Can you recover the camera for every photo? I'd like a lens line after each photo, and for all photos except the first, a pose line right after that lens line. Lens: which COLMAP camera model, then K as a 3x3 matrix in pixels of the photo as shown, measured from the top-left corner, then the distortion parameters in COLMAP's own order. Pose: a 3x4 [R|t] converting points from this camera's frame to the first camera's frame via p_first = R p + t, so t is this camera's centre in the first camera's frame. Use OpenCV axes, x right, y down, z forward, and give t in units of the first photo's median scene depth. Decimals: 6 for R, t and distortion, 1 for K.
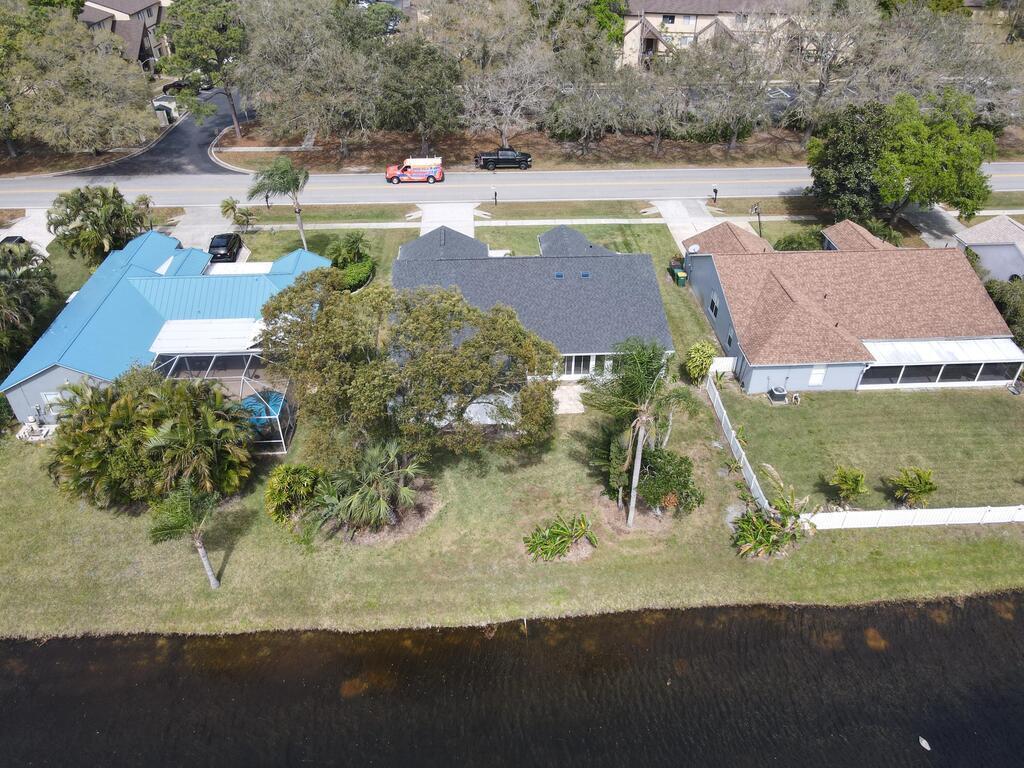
lens RADIAL K [[746.3, 0, 512.0], [0, 746.3, 384.0], [0, 0, 1]] dist [0.015744, 0.009879]
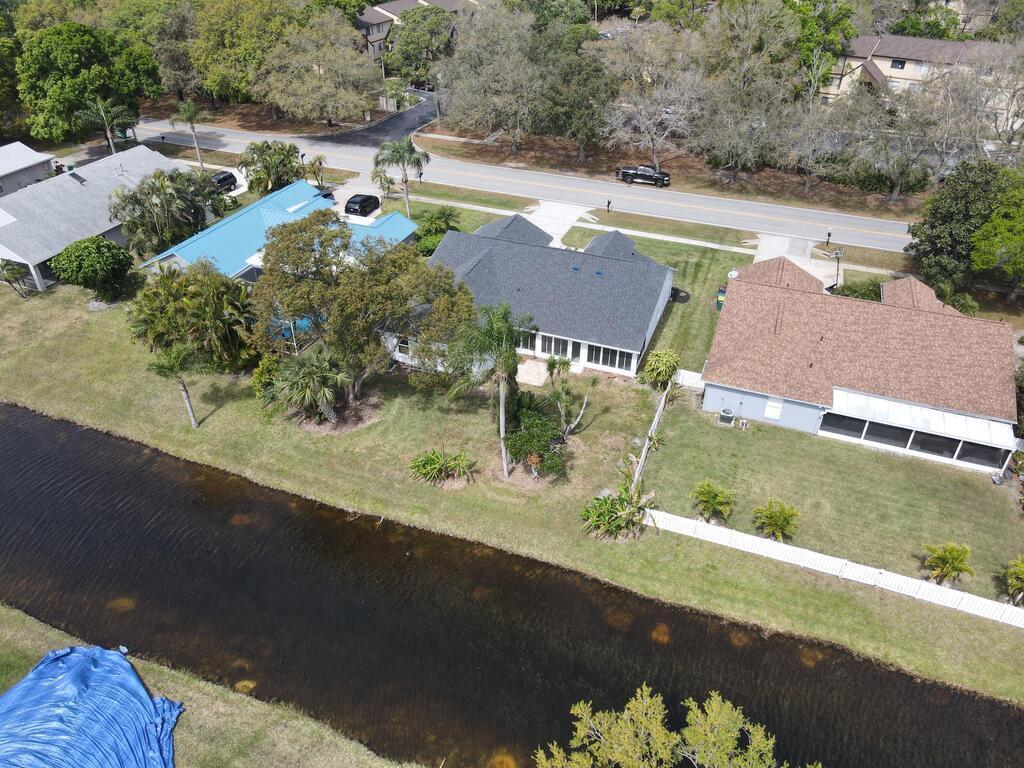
lens RADIAL K [[746.3, 0, 512.0], [0, 746.3, 384.0], [0, 0, 1]] dist [0.015744, 0.009879]
pose [[0.911054, 0.238029, -0.336634, 0.390011], [-0.248731, 0.968502, 0.011658, 0.029629], [0.328805, 0.073110, 0.941564, -0.051469]]
